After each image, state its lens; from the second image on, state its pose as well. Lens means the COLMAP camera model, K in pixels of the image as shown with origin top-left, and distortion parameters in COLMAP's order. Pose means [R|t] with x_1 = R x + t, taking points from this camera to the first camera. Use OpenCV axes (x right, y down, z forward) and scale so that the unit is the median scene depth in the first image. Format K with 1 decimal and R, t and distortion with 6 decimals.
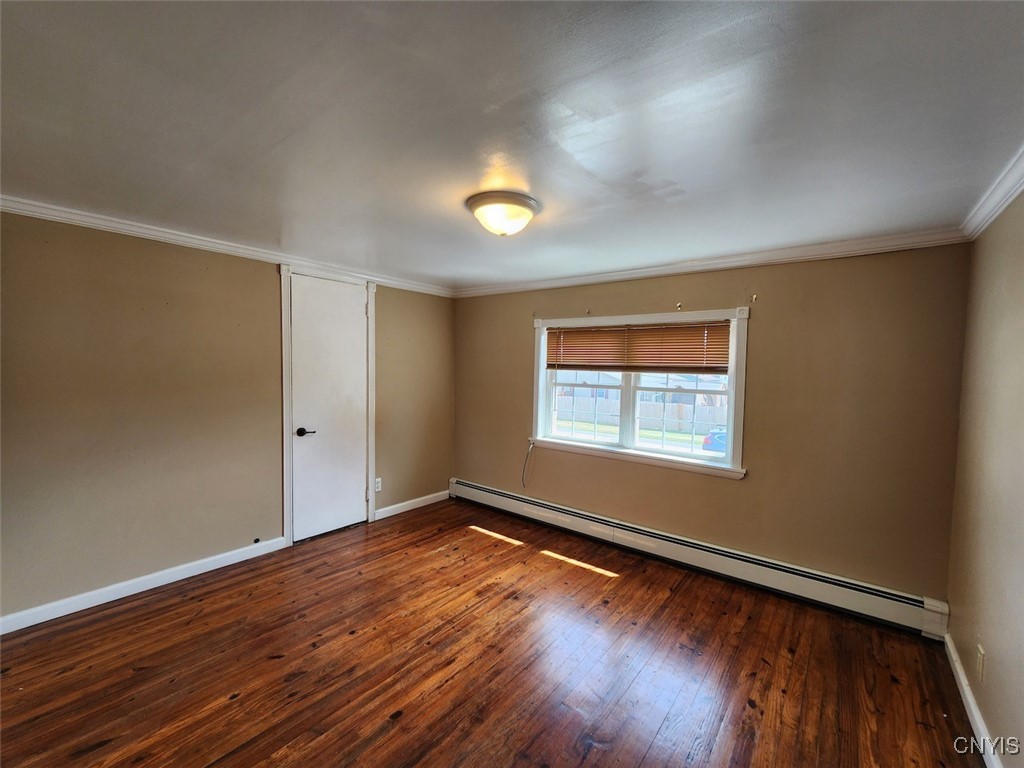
lens RADIAL K [[420.9, 0, 511.8], [0, 420.9, 382.0], [0, 0, 1]] dist [-0.001060, 0.000061]
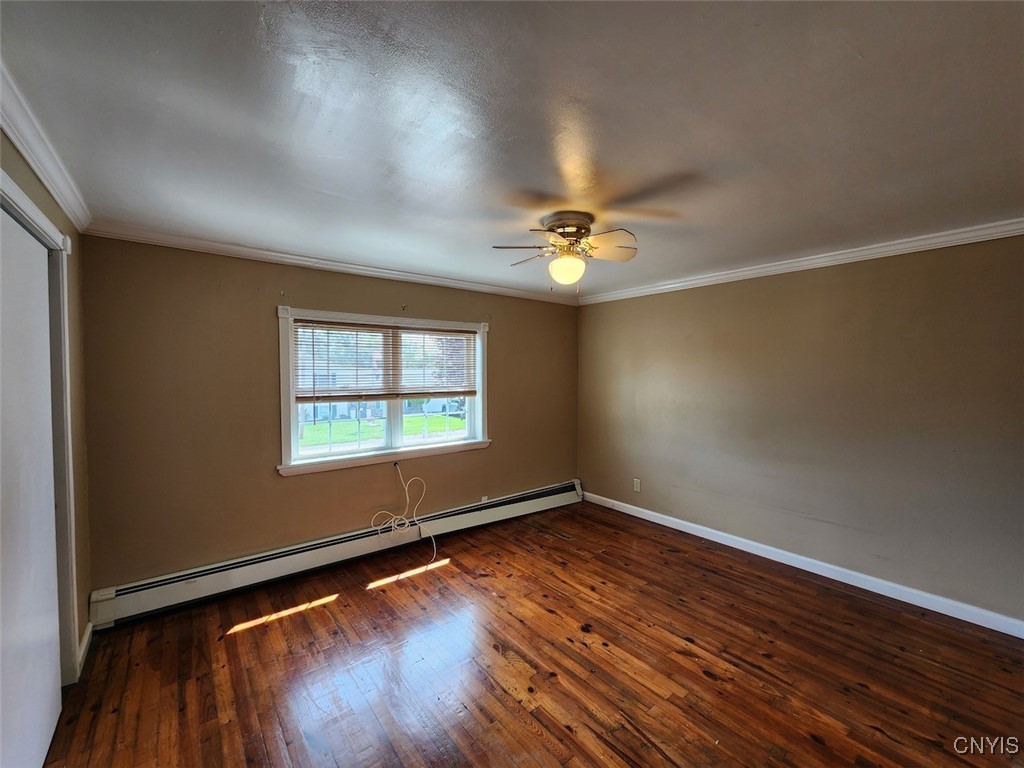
lens RADIAL K [[420.9, 0, 513.4], [0, 420.9, 386.6], [0, 0, 1]] dist [-0.001060, 0.000061]
pose [[0.213289, -0.058852, 0.975215, -0.634058], [0.036116, 0.997977, 0.052326, -0.032247], [-0.976321, 0.024061, 0.214983, 0.494854]]
